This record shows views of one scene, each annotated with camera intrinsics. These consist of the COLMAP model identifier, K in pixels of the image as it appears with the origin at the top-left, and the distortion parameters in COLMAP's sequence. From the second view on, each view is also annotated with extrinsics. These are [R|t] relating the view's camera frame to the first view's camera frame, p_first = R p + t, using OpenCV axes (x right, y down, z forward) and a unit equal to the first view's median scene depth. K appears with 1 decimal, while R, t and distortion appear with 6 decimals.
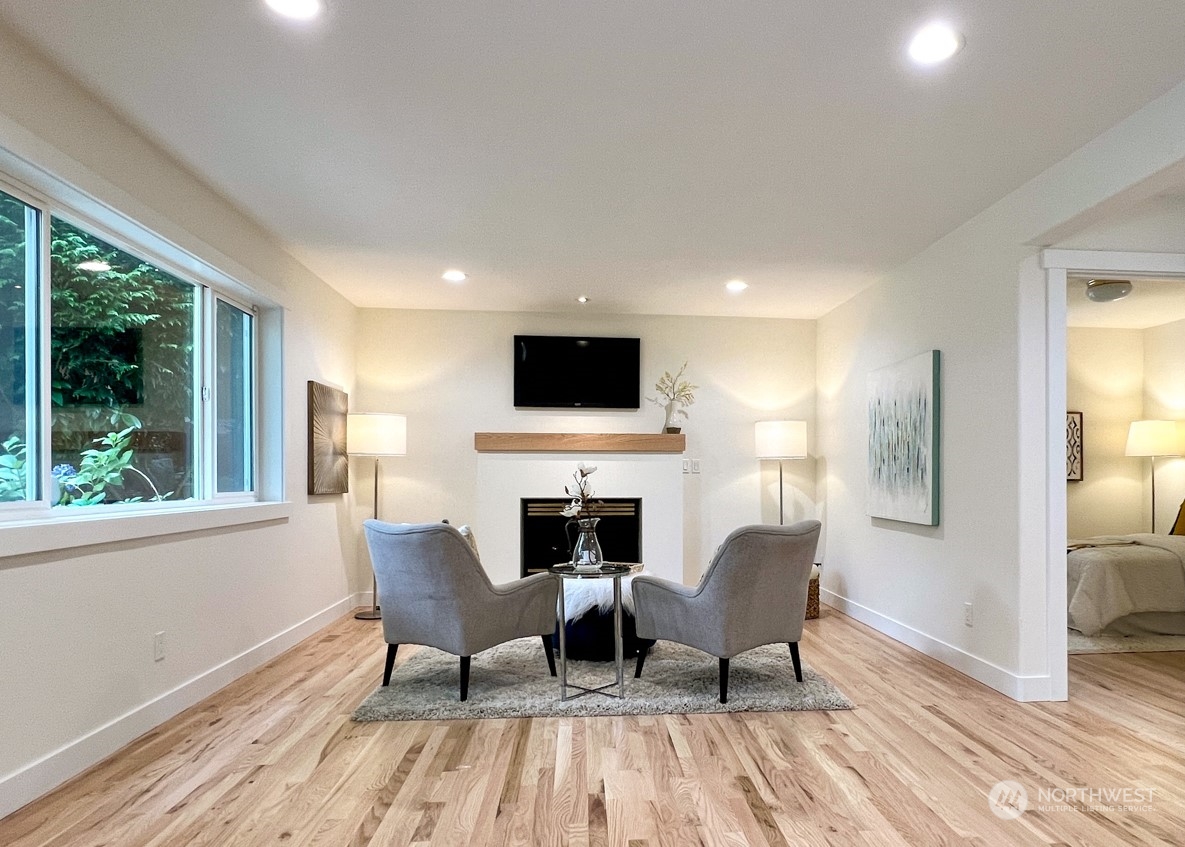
lens RADIAL K [[745.7, 0, 663.8], [0, 745.7, 455.3], [0, 0, 1]] dist [-0.003675, -0.000110]
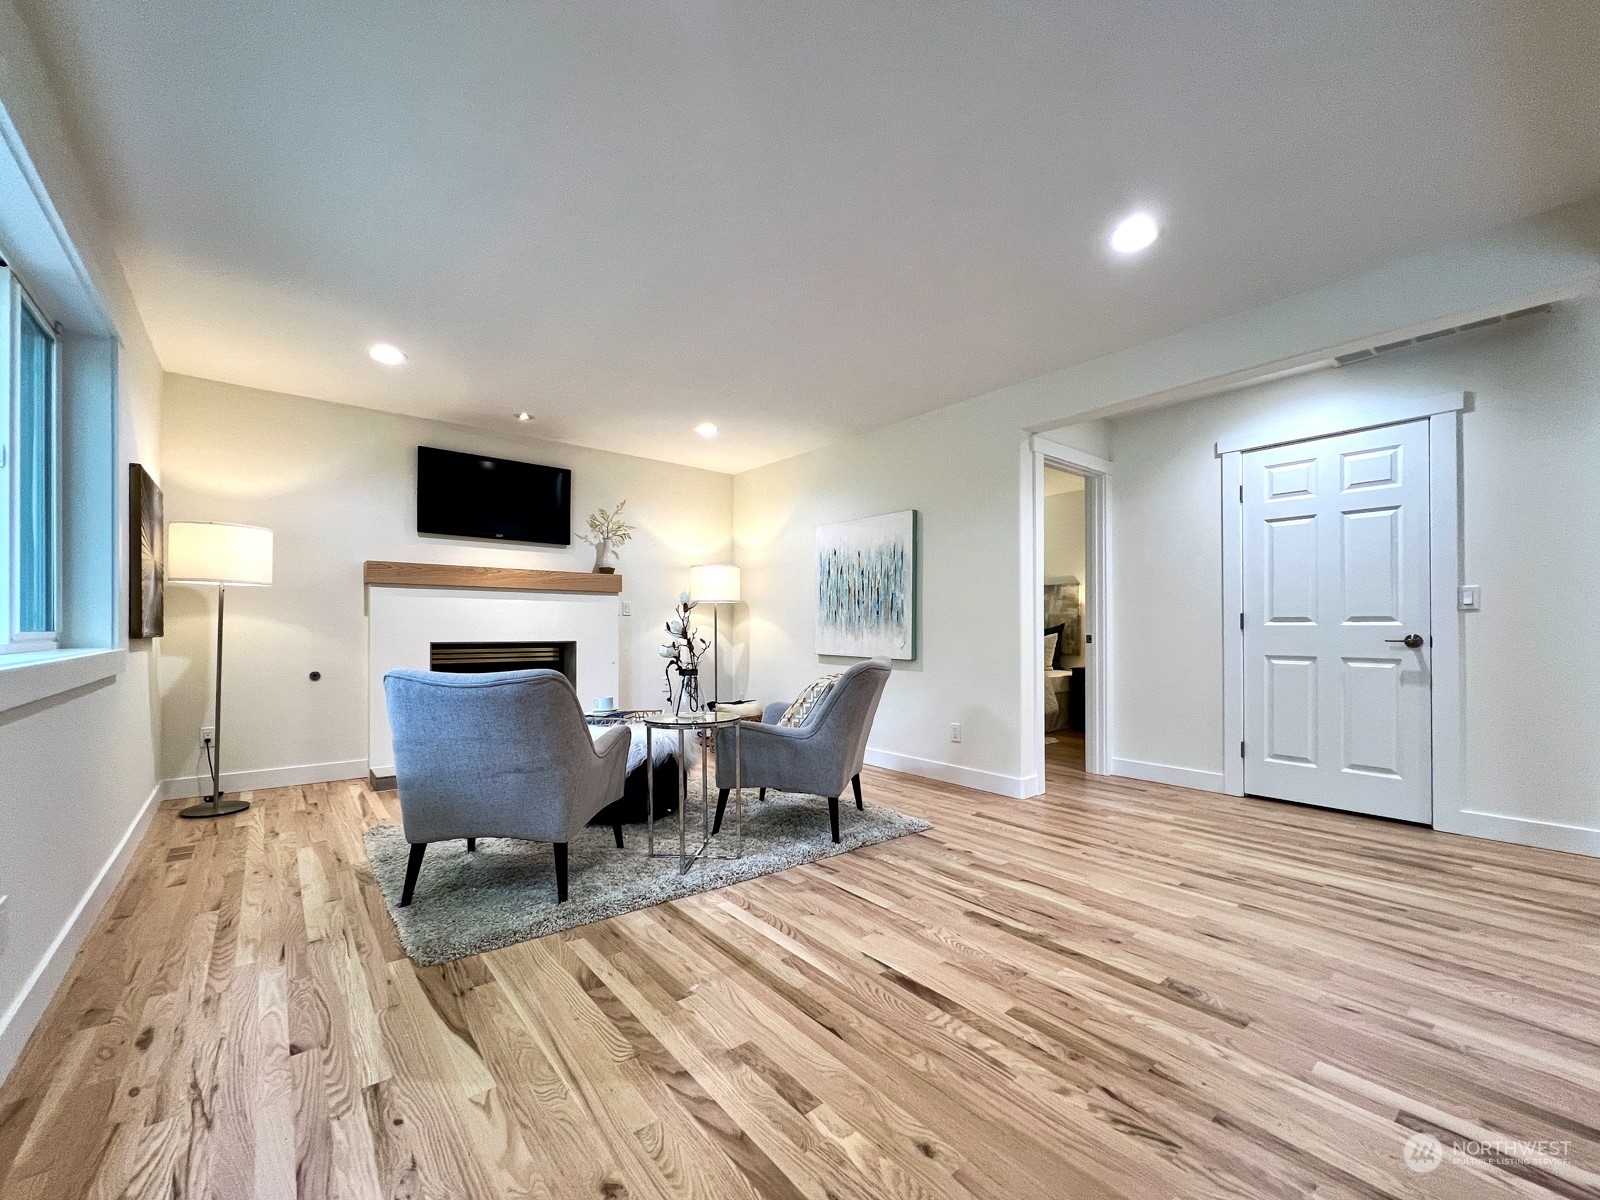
lens RADIAL K [[647.6, 0, 799.0], [0, 647.6, 609.8], [0, 0, 1]] dist [-0.006109, 0.001544]
pose [[0.840599, 0.016930, 0.541394, -0.307163], [-0.018101, 0.999831, -0.003162, 0.020193], [-0.541356, -0.007141, 0.840763, 0.222866]]
